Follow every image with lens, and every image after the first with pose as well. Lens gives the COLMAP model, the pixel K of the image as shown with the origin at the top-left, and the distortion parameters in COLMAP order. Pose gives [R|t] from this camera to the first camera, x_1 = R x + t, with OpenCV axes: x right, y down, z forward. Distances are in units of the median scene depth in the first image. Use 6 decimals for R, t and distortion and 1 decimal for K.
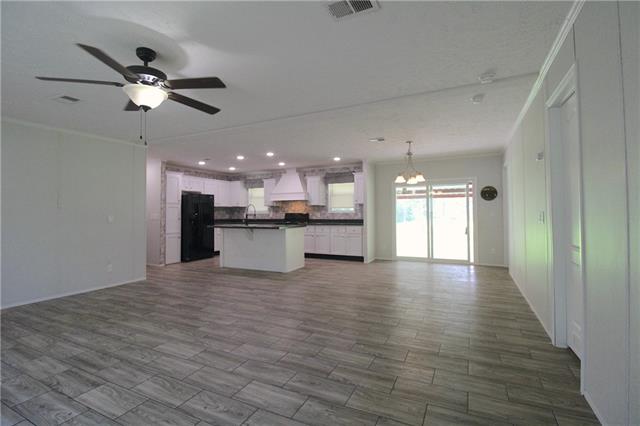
lens RADIAL K [[305.4, 0, 321.0], [0, 305.4, 215.2], [0, 0, 1]] dist [0.005784, -0.000241]
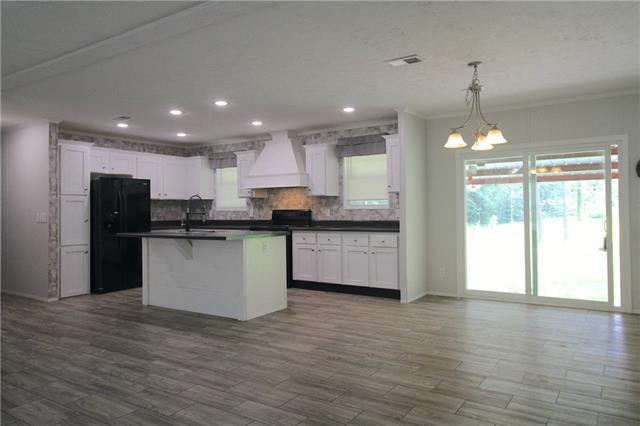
lens RADIAL K [[464.0, 0, 318.6], [0, 464.0, 206.5], [0, 0, 1]] dist [-0.004958, 0.024263]
pose [[0.992529, -0.004725, -0.121915, 0.091510], [0.003275, 0.999922, -0.012093, -0.002556], [0.121962, 0.011604, 0.992467, 0.163960]]
